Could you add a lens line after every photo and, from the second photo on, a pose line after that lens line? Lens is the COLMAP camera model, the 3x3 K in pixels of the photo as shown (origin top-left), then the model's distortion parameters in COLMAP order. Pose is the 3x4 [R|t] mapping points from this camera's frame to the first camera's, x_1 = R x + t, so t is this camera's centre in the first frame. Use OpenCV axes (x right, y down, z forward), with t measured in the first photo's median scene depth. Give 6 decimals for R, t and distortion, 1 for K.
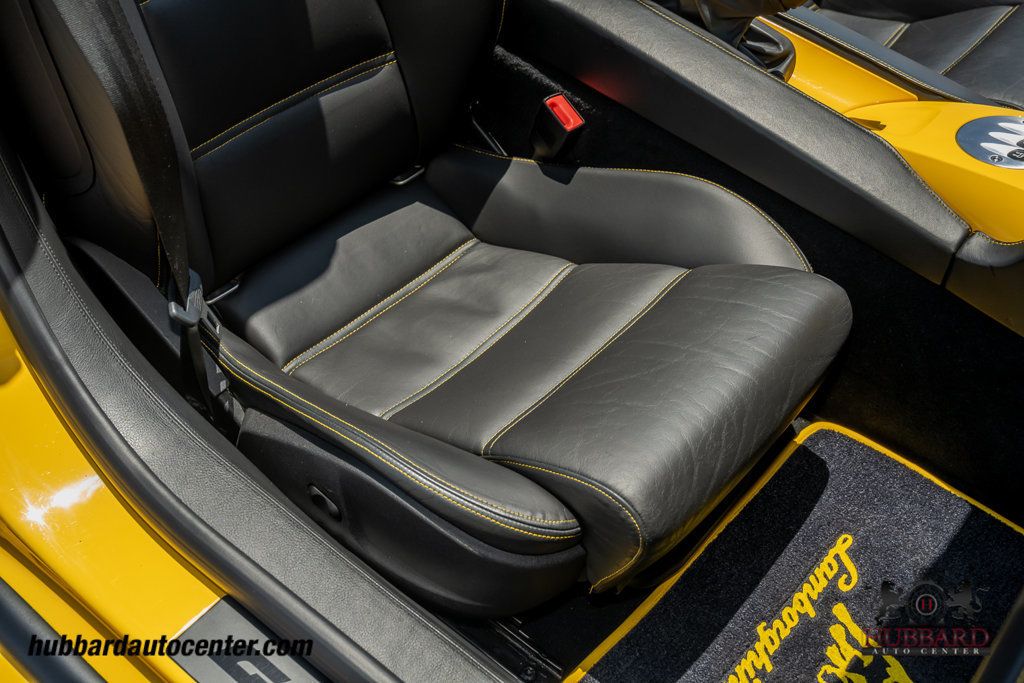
lens RADIAL K [[1153.2, 0, 512.0], [0, 1153.2, 341.5], [0, 0, 1]] dist [-0.003280, -0.007044]
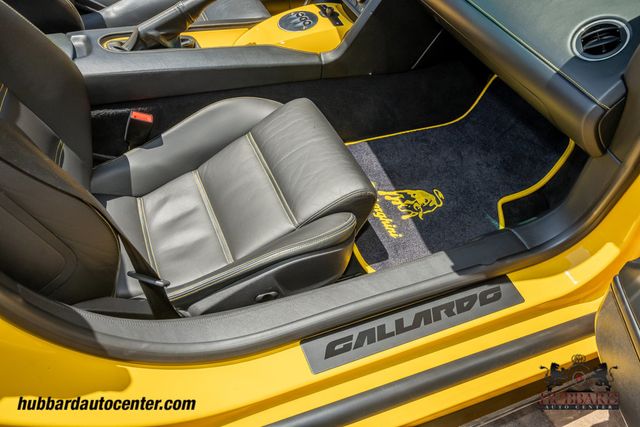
lens RADIAL K [[567.5, 0, 320.0], [0, 567.5, 213.5], [0, 0, 1]] dist [-0.005762, -0.000362]
pose [[0.475300, -0.640603, 0.603090, -0.561870], [0.614636, 0.732226, 0.293372, -0.189422], [-0.629533, 0.231241, 0.741765, 0.112373]]
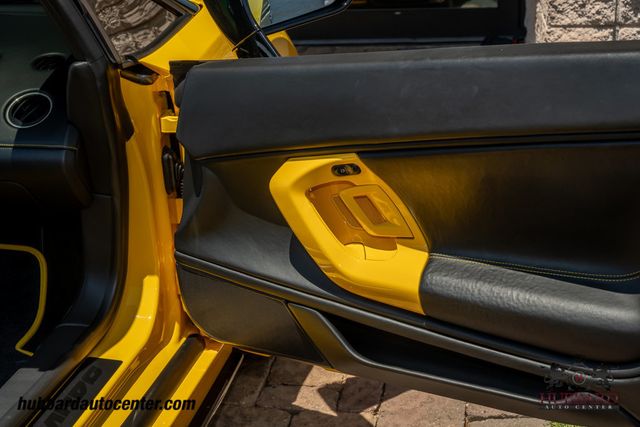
lens RADIAL K [[934.1, 0, 320.0], [0, 934.1, 213.5], [0, 0, 1]] dist [0.007655, 0.044129]
pose [[-0.484393, -0.321854, 0.813495, -1.162494], [0.638505, 0.505606, 0.580236, -0.356484], [-0.598059, 0.800482, -0.039407, 0.312367]]
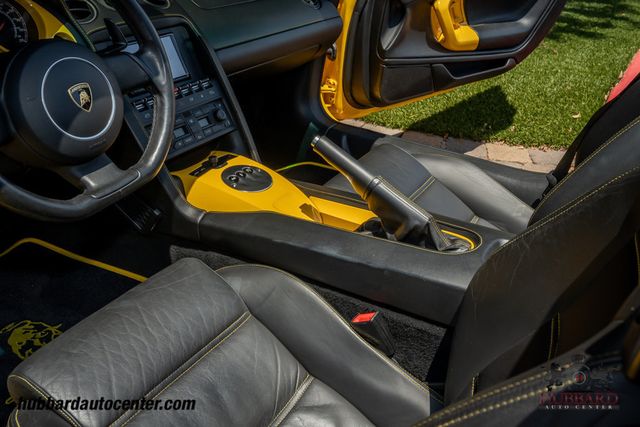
lens RADIAL K [[608.2, 0, 320.0], [0, 608.2, 213.5], [0, 0, 1]] dist [-0.002955, -0.005936]
pose [[-0.985154, -0.020787, -0.170412, 0.463691], [-0.169842, 0.262659, 0.949823, -1.147985], [0.025017, 0.964665, -0.262289, 1.277537]]
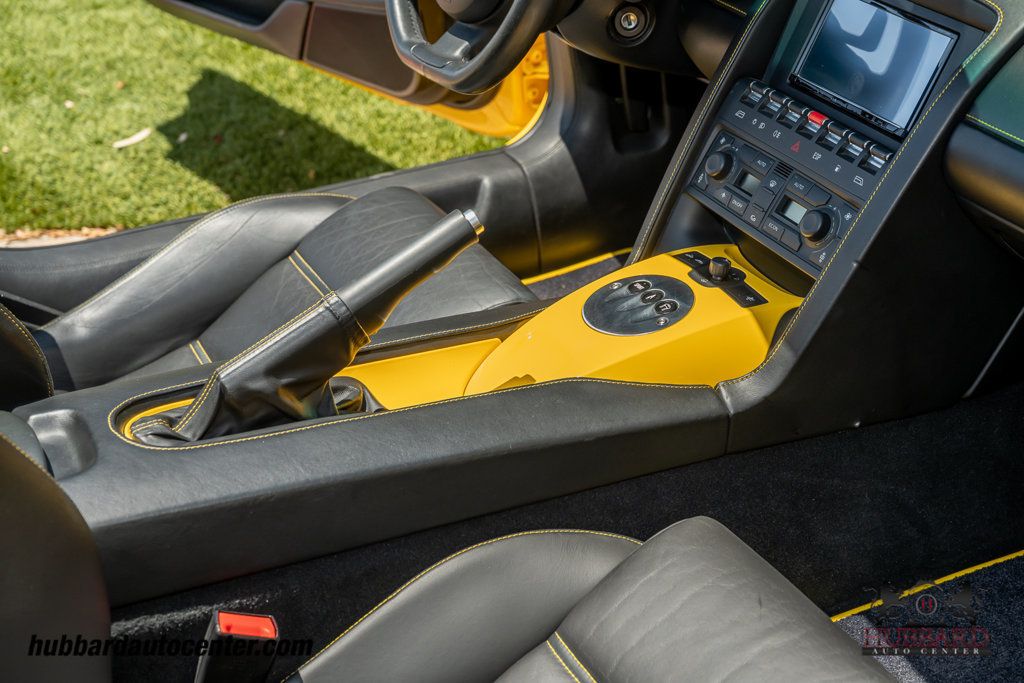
lens RADIAL K [[1573.2, 0, 512.0], [0, 1573.2, 341.5], [0, 0, 1]] dist [0.014881, 0.015321]
pose [[0.411223, -0.502344, 0.760622, -0.566046], [0.692598, 0.714695, 0.097565, -0.328785], [-0.592624, 0.486685, 0.641821, 0.239581]]
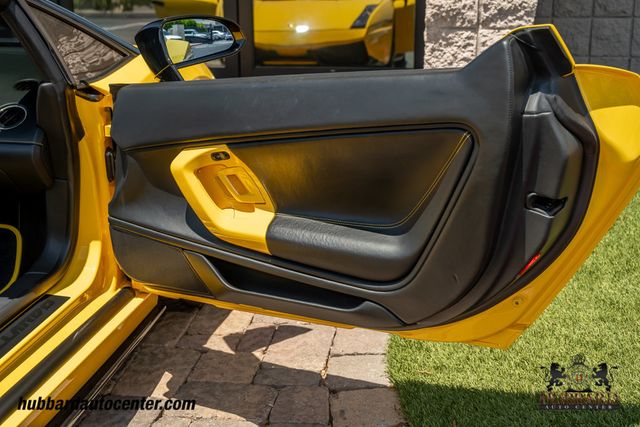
lens RADIAL K [[838.3, 0, 320.0], [0, 838.3, 213.5], [0, 0, 1]] dist [0.006828, 0.004805]
pose [[-0.505724, -0.293192, 0.811346, -1.590191], [0.607202, 0.547103, 0.576181, -0.411485], [-0.612821, 0.784039, -0.098656, 0.326633]]
